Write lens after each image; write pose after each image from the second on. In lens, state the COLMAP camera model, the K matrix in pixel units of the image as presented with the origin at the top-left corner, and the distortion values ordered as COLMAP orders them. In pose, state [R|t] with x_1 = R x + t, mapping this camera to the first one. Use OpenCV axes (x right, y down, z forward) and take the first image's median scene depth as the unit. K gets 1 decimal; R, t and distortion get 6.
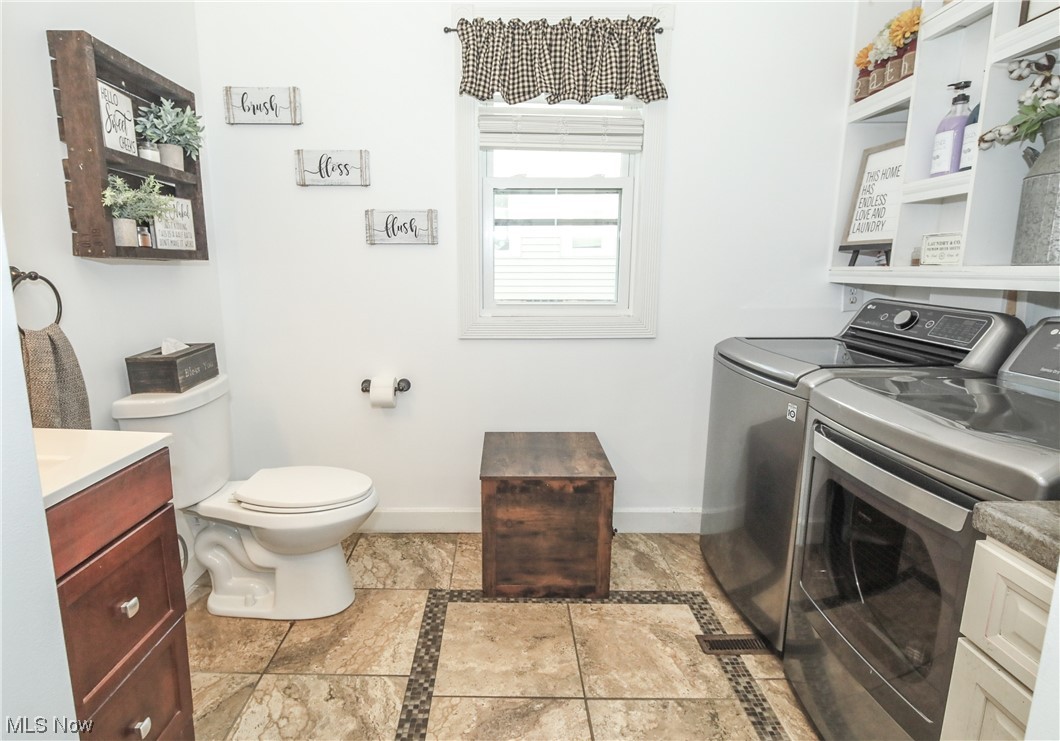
lens RADIAL K [[539.2, 0, 506.3], [0, 539.2, 364.5], [0, 0, 1]] dist [-0.000941, -0.000954]
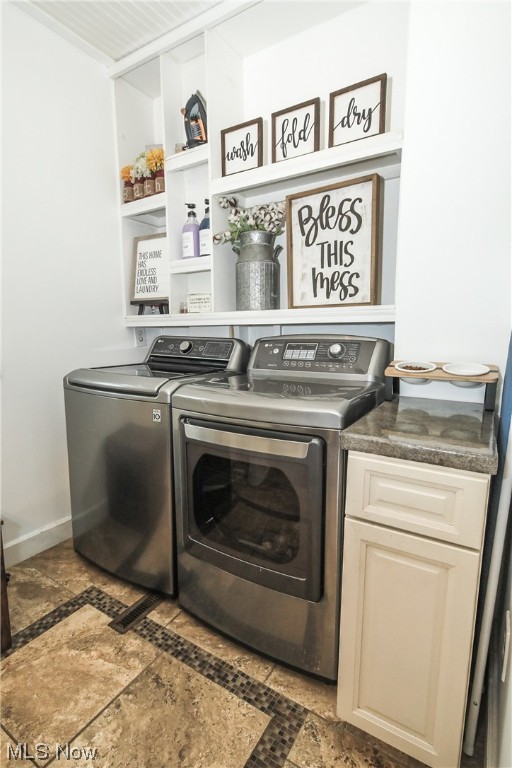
lens RADIAL K [[376.3, 0, 256.0], [0, 376.3, 384.0], [0, 0, 1]] dist [-0.000273, -0.002728]
pose [[0.533899, -0.120654, 0.836896, -0.090630], [0.152962, 0.987219, 0.044743, 0.006675], [-0.831597, 0.104125, 0.545531, 0.244714]]
